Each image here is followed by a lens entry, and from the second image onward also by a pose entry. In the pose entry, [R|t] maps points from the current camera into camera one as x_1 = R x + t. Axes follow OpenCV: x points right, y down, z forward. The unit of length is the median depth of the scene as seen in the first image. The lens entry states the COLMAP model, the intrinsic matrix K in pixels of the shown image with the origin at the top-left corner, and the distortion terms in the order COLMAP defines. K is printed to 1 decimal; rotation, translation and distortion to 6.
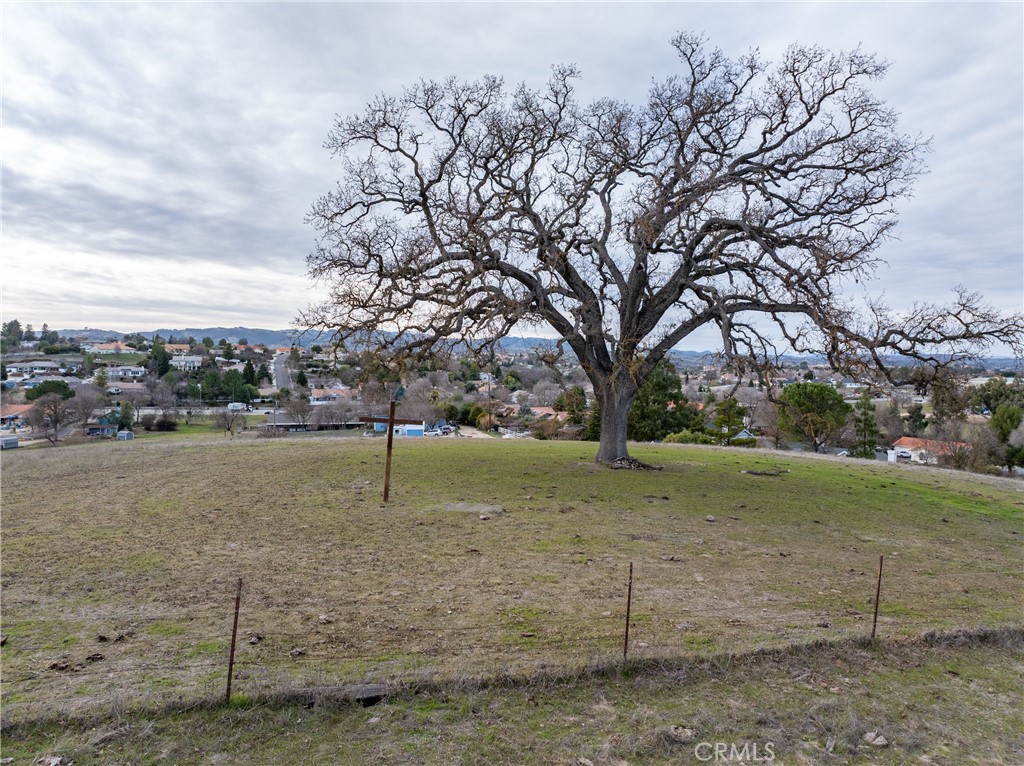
lens RADIAL K [[725.8, 0, 512.9], [0, 725.8, 379.7], [0, 0, 1]] dist [-0.055327, 0.026816]
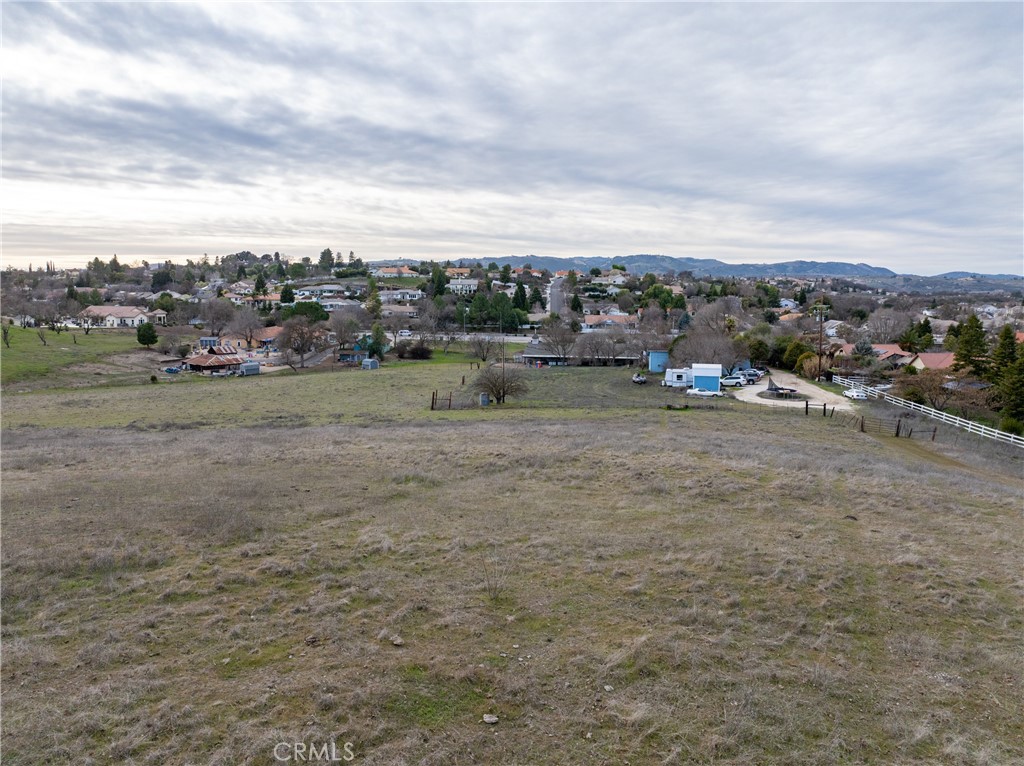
lens RADIAL K [[725.8, 0, 519.3], [0, 725.8, 385.0], [0, 0, 1]] dist [-0.055327, 0.026816]
pose [[0.929461, 0.048164, -0.365762, -0.021574], [-0.008681, 0.994022, 0.108834, 0.002387], [0.368817, -0.097982, 0.924323, 0.133859]]
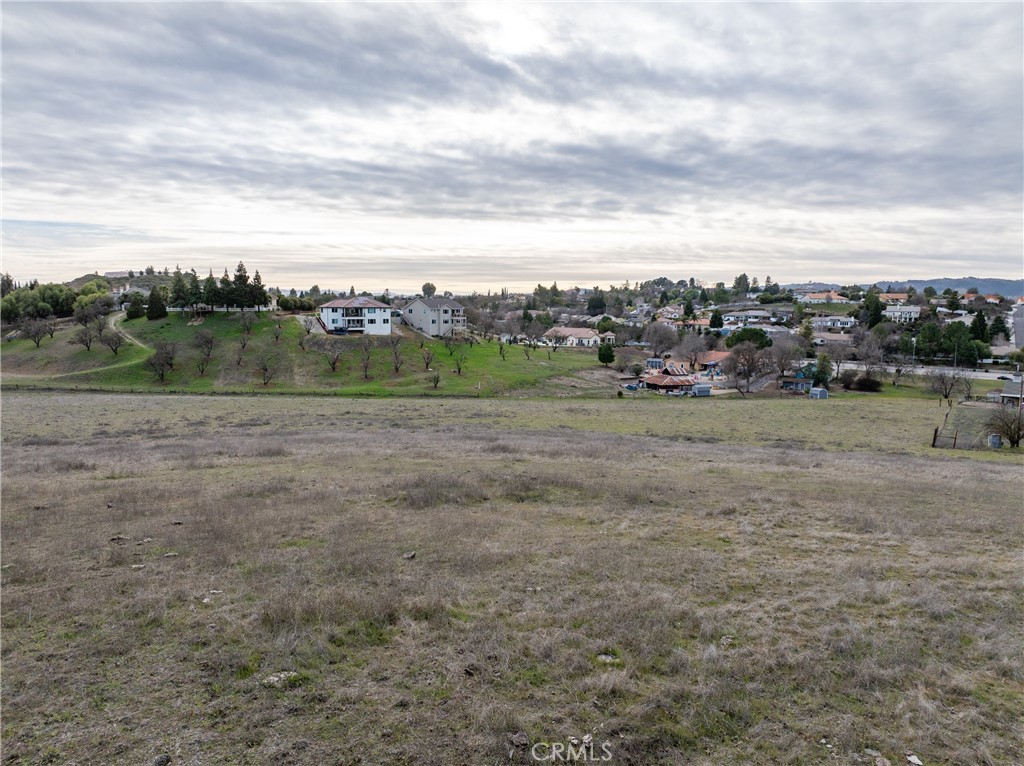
lens RADIAL K [[725.8, 0, 511.4], [0, 725.8, 380.5], [0, 0, 1]] dist [-0.055327, 0.026816]
pose [[0.598369, 0.079081, -0.797308, -0.038468], [-0.025829, 0.996504, 0.079455, 0.001405], [0.800804, -0.026950, 0.598320, 0.100565]]
